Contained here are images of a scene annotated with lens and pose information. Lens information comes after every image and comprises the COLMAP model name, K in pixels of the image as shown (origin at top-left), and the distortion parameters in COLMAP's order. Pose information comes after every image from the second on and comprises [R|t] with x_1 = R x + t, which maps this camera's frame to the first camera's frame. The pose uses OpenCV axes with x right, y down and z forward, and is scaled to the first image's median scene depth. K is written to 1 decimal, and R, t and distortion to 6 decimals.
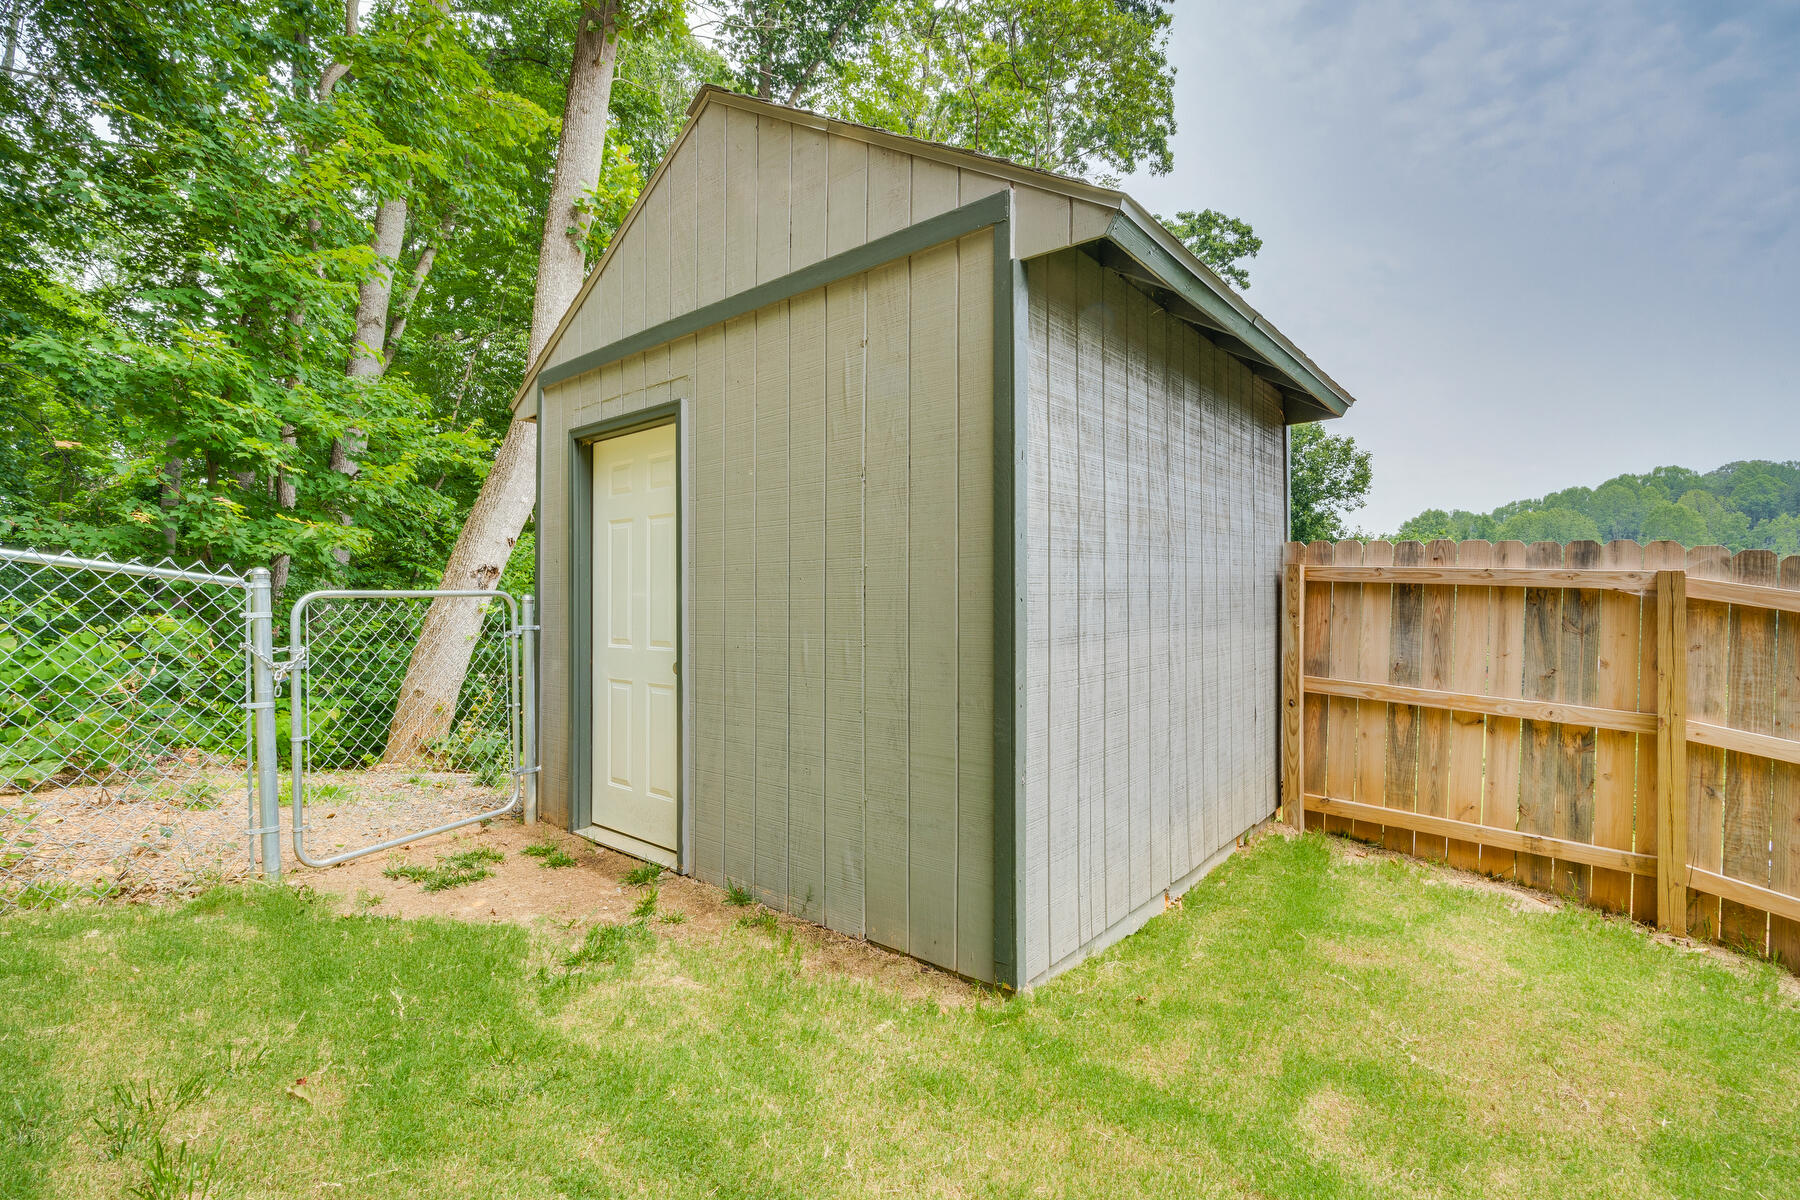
lens RADIAL K [[818.6, 0, 893.1], [0, 818.6, 599.4], [0, 0, 1]] dist [-0.007201, 0.001478]
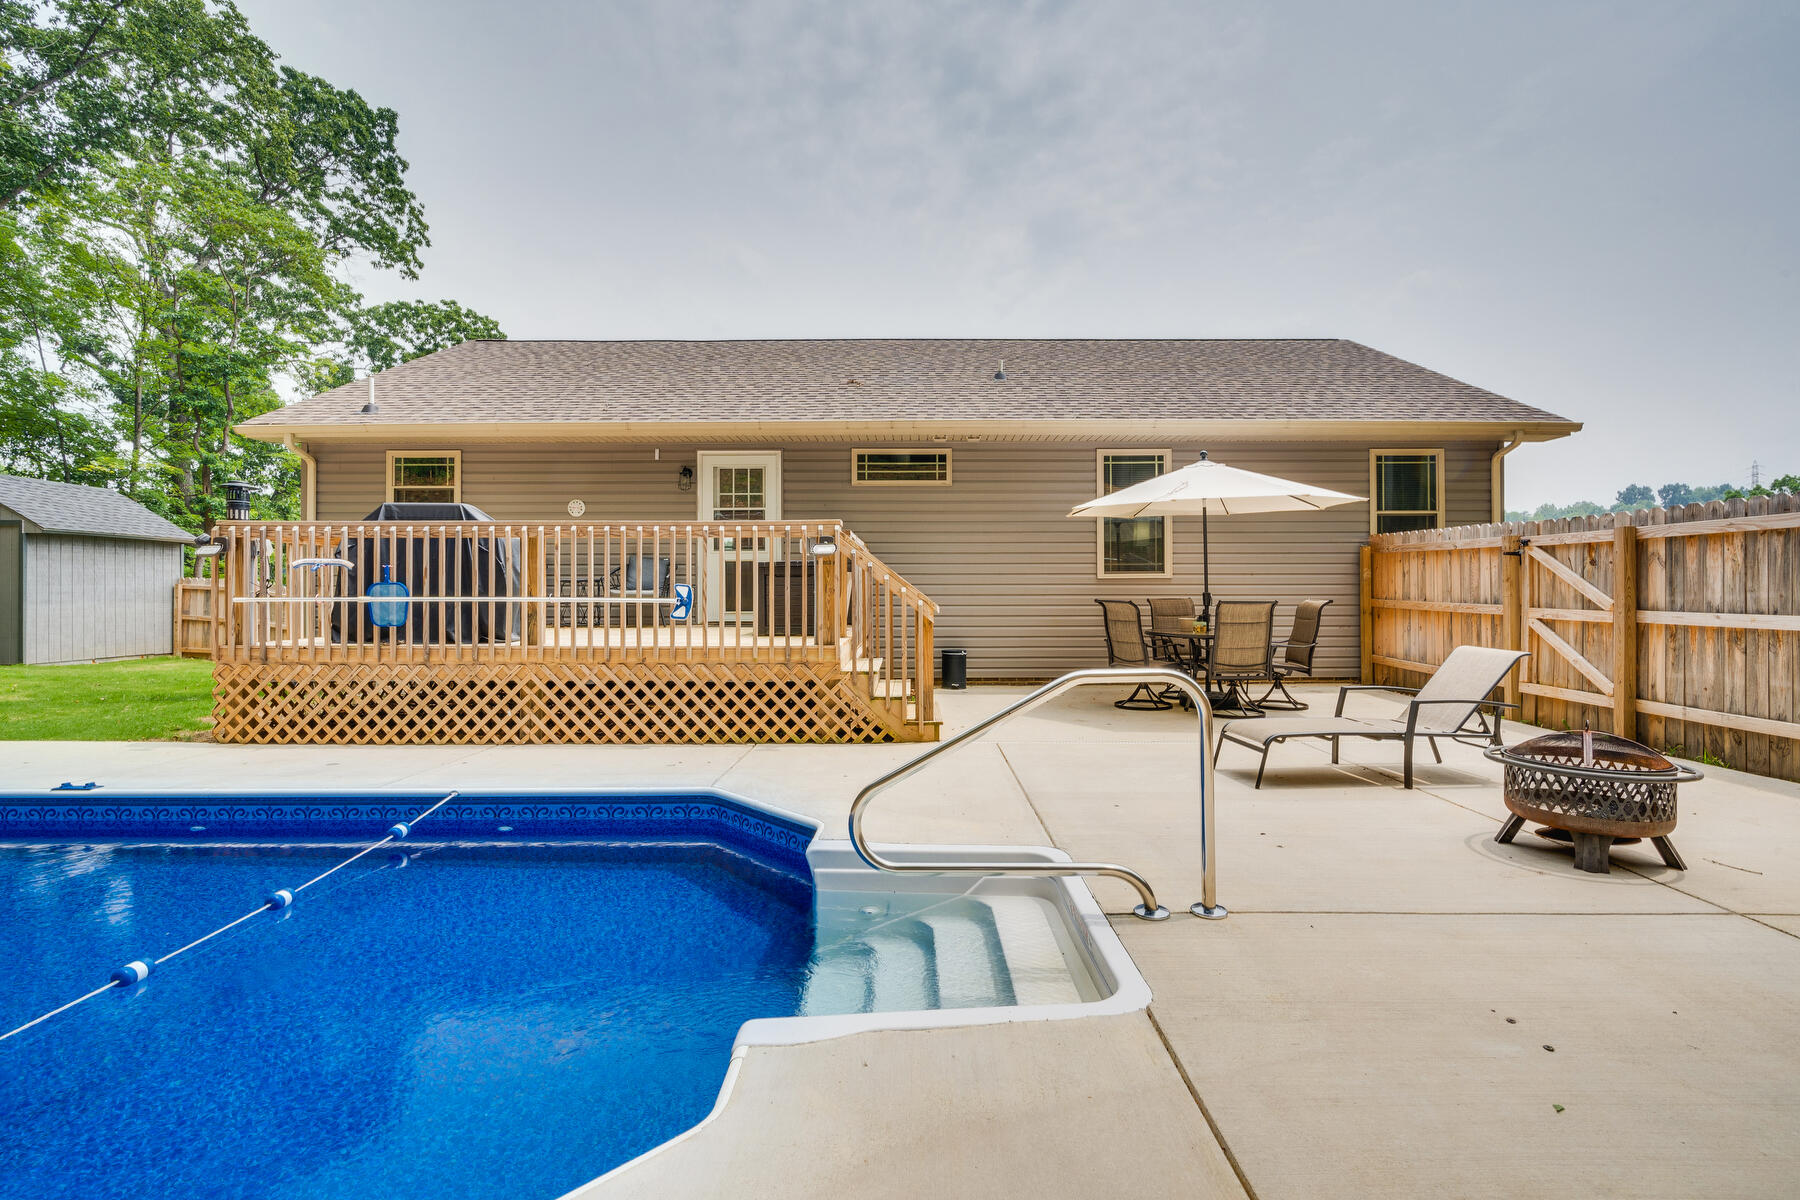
lens RADIAL K [[818.6, 0, 901.6], [0, 818.6, 589.2], [0, 0, 1]] dist [-0.007201, 0.001478]
pose [[0.773455, -0.002629, 0.633846, 0.692283], [0.004949, 0.999986, -0.001893, 0.002705], [-0.633832, 0.004601, 0.773457, -3.845975]]
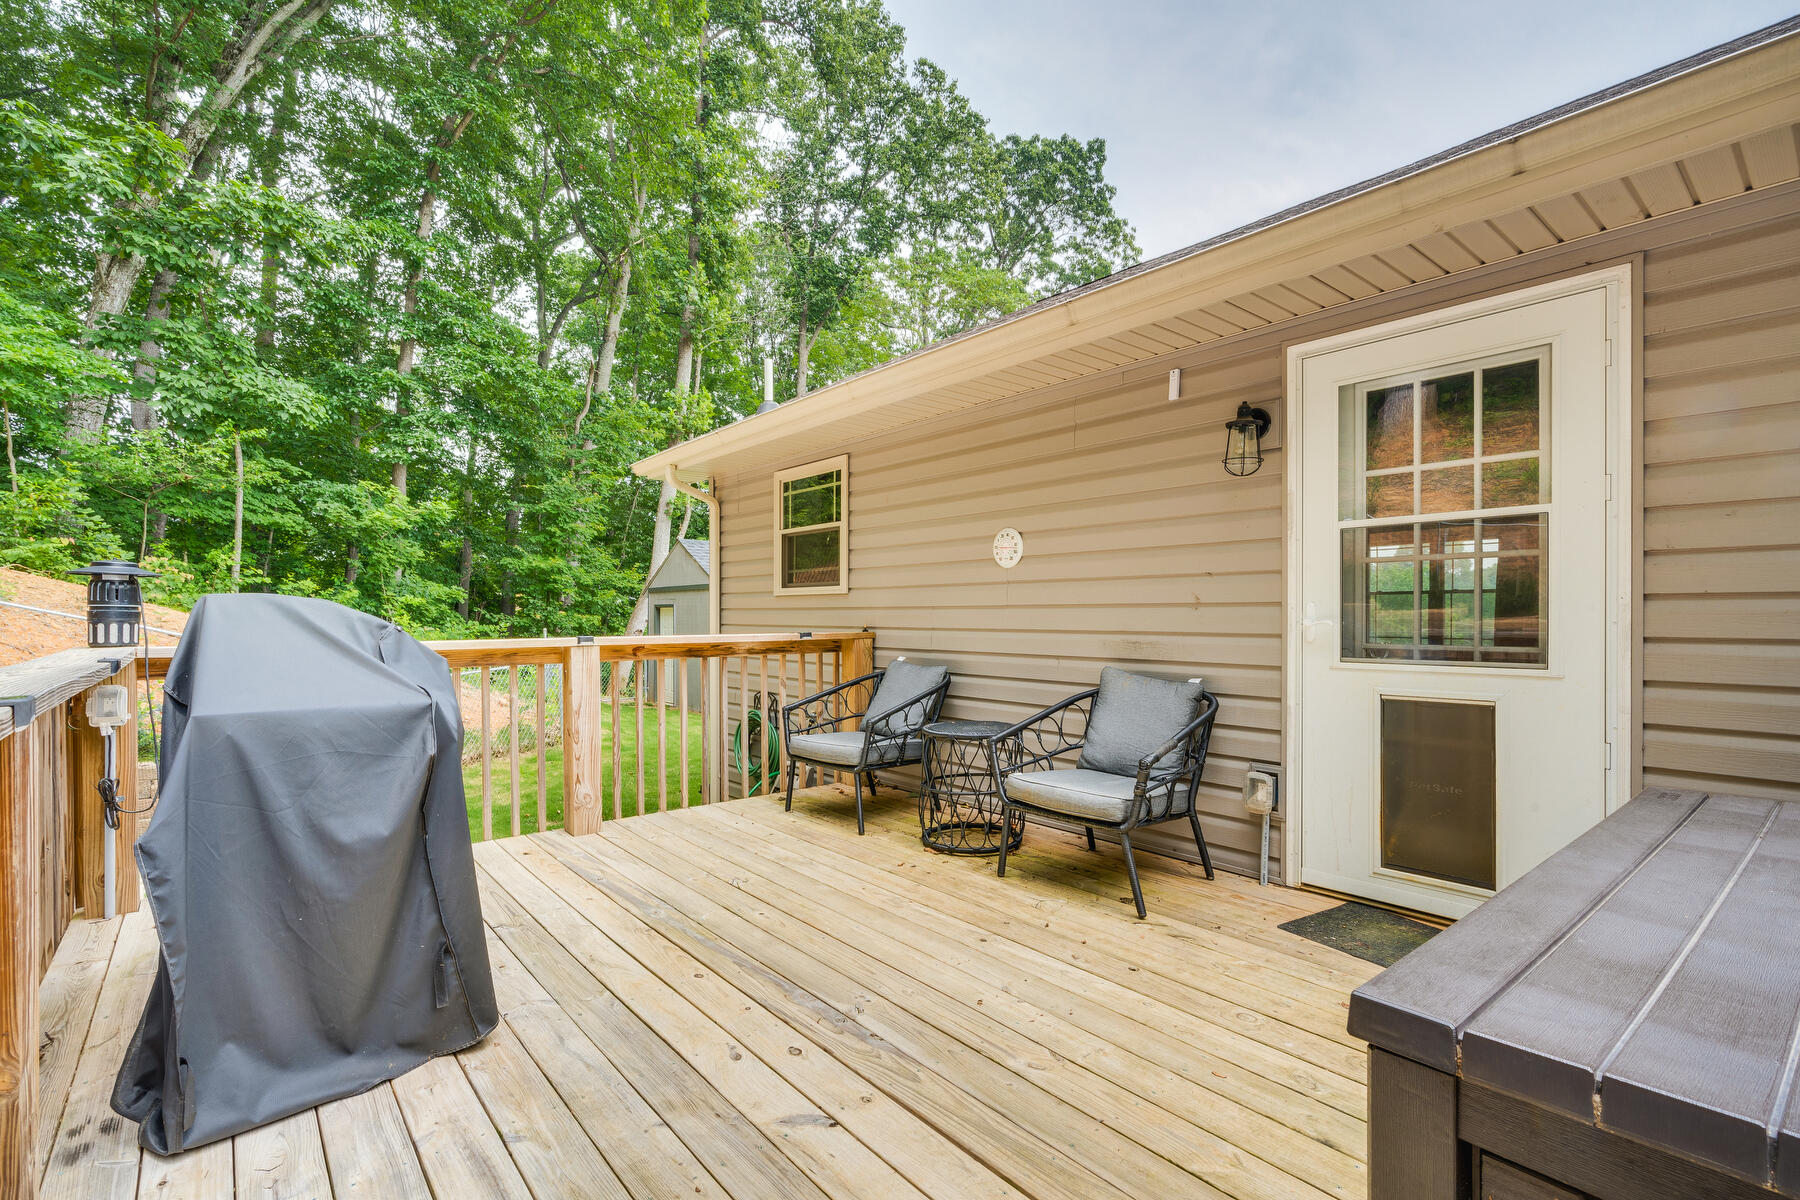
lens RADIAL K [[818.6, 0, 912.6], [0, 818.6, 614.4], [0, 0, 1]] dist [-0.007201, 0.001478]
pose [[0.985893, -0.007403, -0.167210, 1.438692], [0.007485, 0.999972, -0.000137, -0.144237], [0.167206, -0.001117, 0.985921, -2.584634]]
